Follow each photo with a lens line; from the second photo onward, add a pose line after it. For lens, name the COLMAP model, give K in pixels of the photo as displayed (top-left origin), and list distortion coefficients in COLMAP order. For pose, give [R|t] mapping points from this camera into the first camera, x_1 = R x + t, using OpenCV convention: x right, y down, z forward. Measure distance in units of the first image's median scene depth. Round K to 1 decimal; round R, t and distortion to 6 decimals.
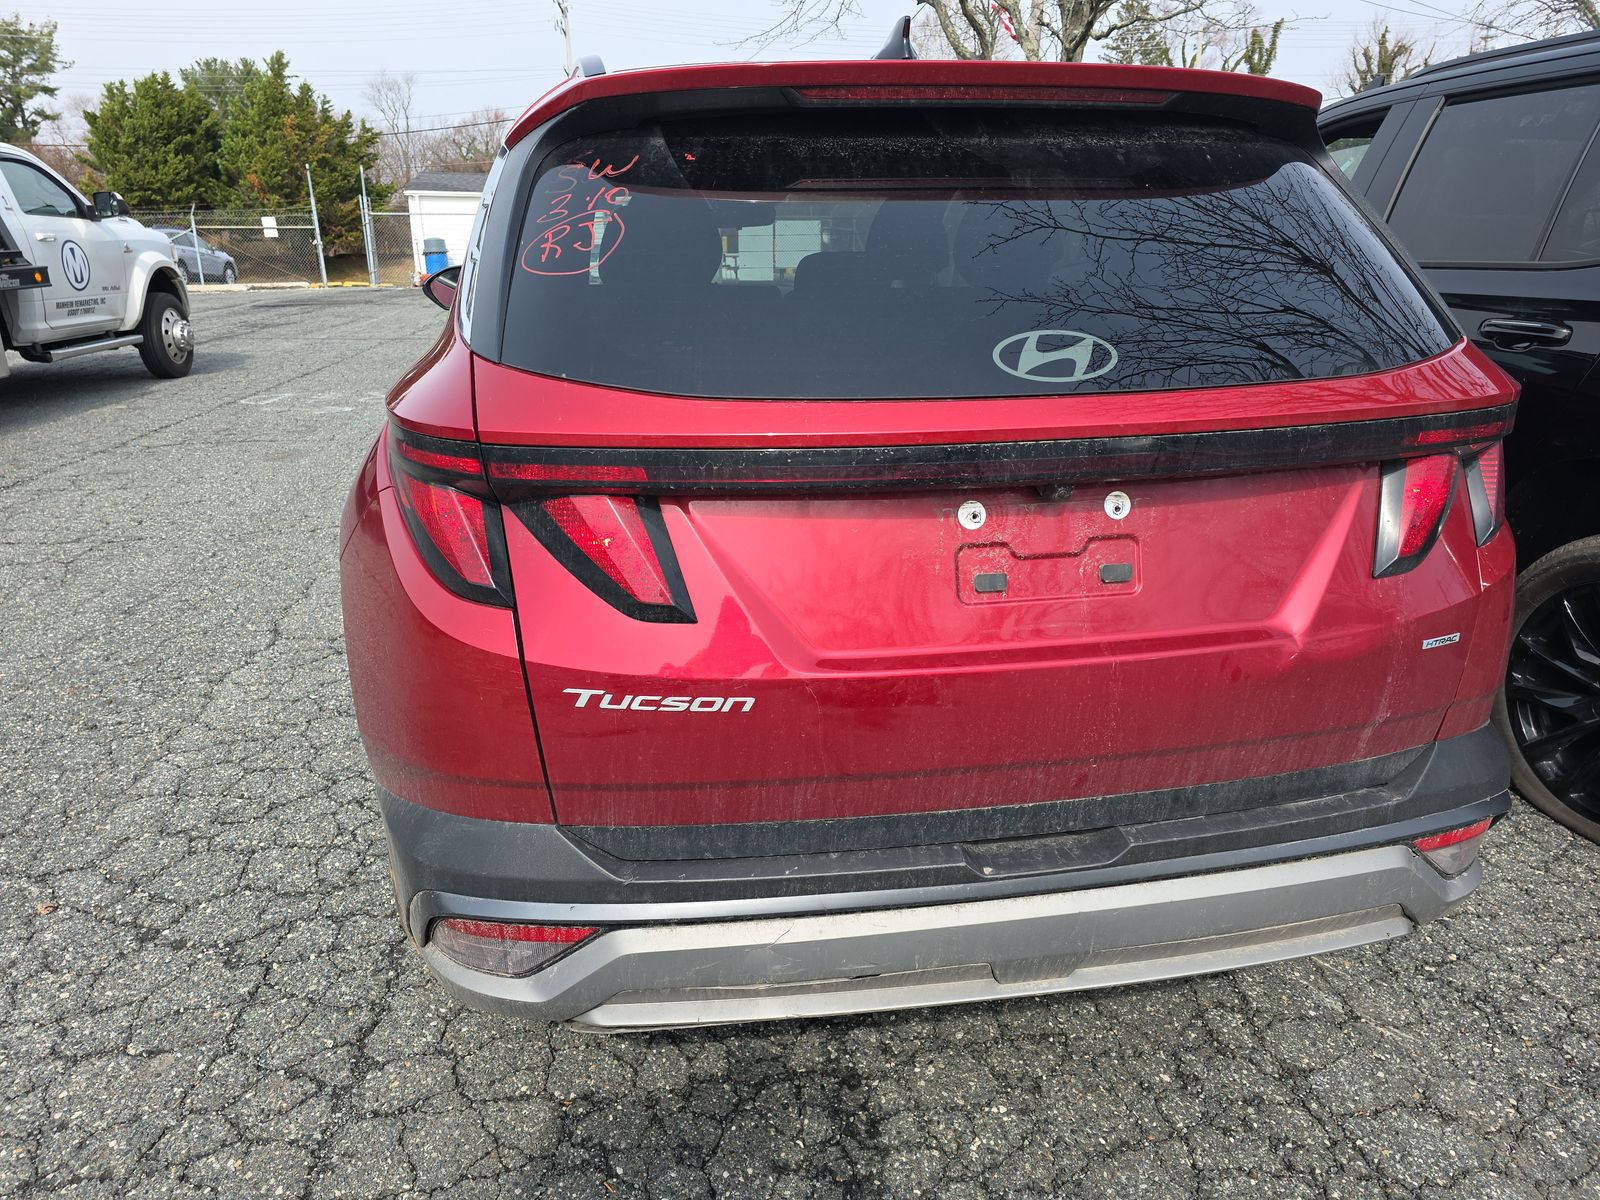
lens RADIAL K [[1085.8, 0, 803.5], [0, 1085.8, 602.6], [0, 0, 1]] dist [0.054046, -0.045590]
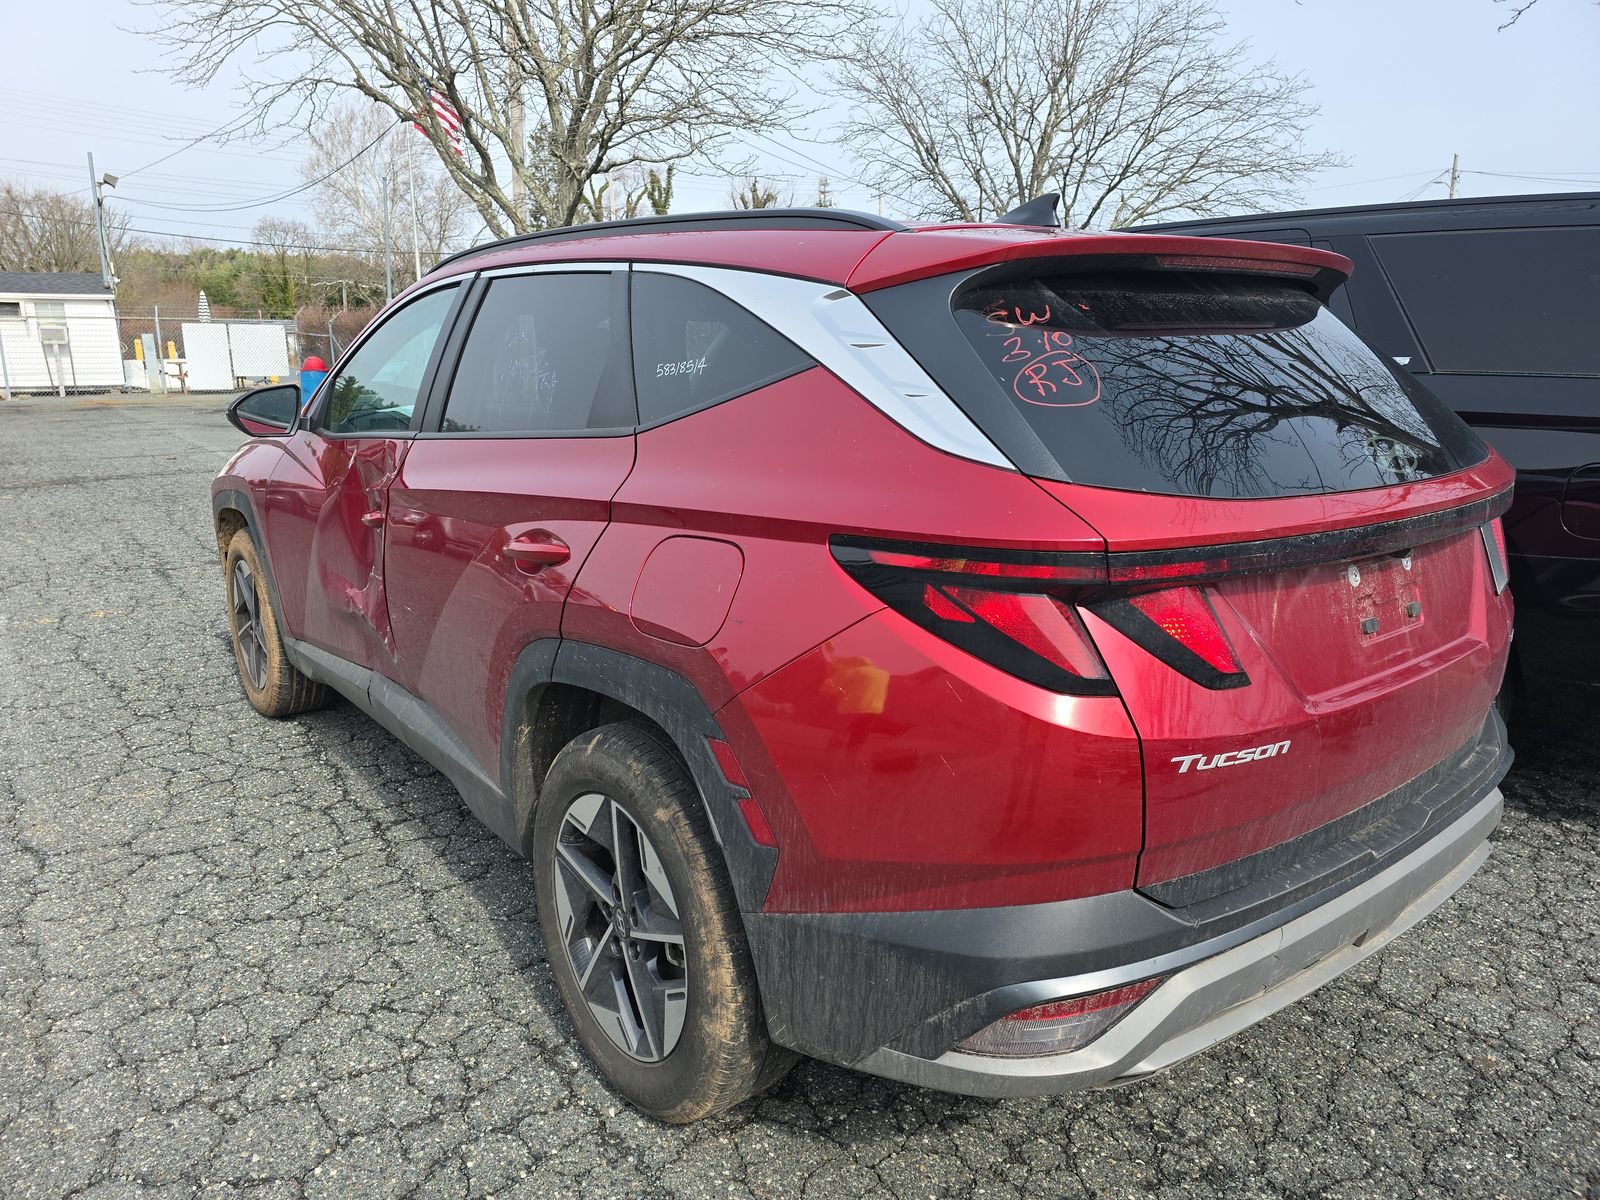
lens RADIAL K [[1085.8, 0, 792.7], [0, 1085.8, 592.7], [0, 0, 1]] dist [0.054046, -0.045590]
pose [[0.879847, -0.098110, 0.465019, -0.893722], [0.144308, 0.987414, -0.064715, -0.062534], [-0.452817, 0.124045, 0.882932, 0.120231]]
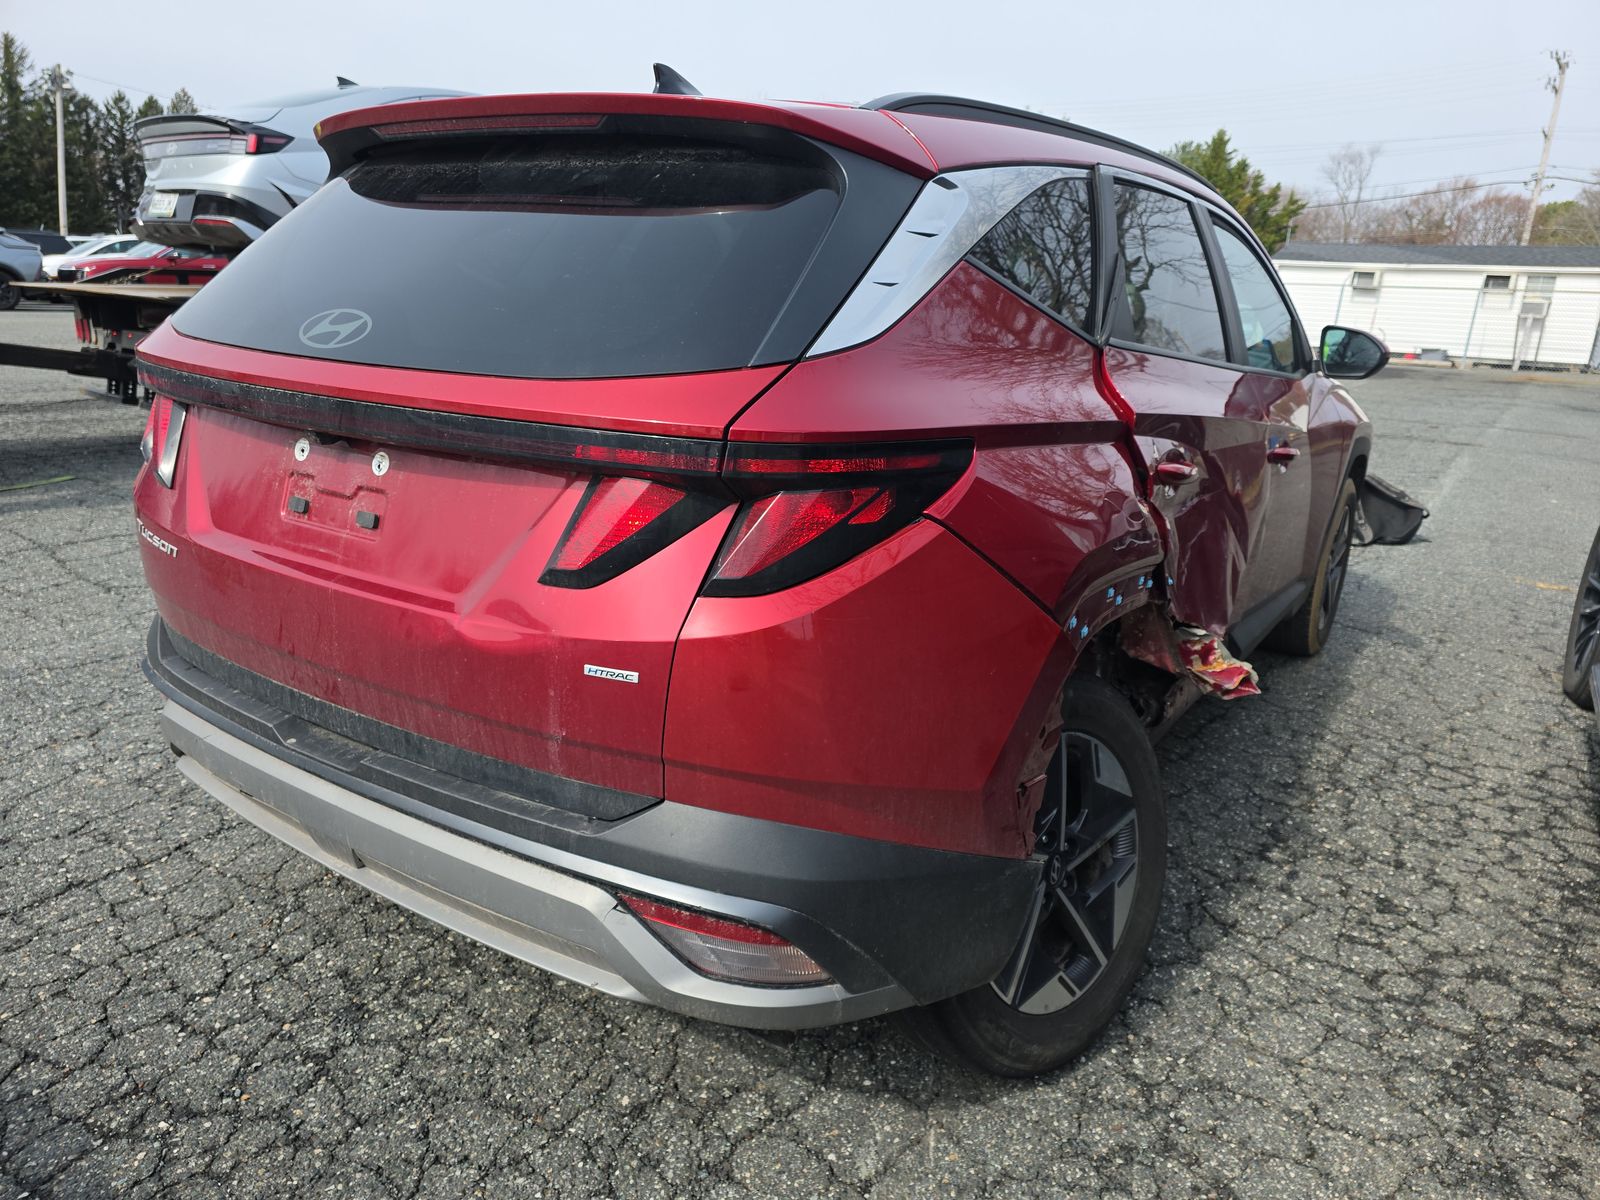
lens RADIAL K [[1085.8, 0, 805.6], [0, 1085.8, 606.3], [0, 0, 1]] dist [0.054046, -0.045590]
pose [[0.717308, 0.233276, -0.656545, 1.221615], [-0.268899, 0.961971, 0.048011, -0.104071], [0.642777, 0.142106, 0.752757, 0.372842]]
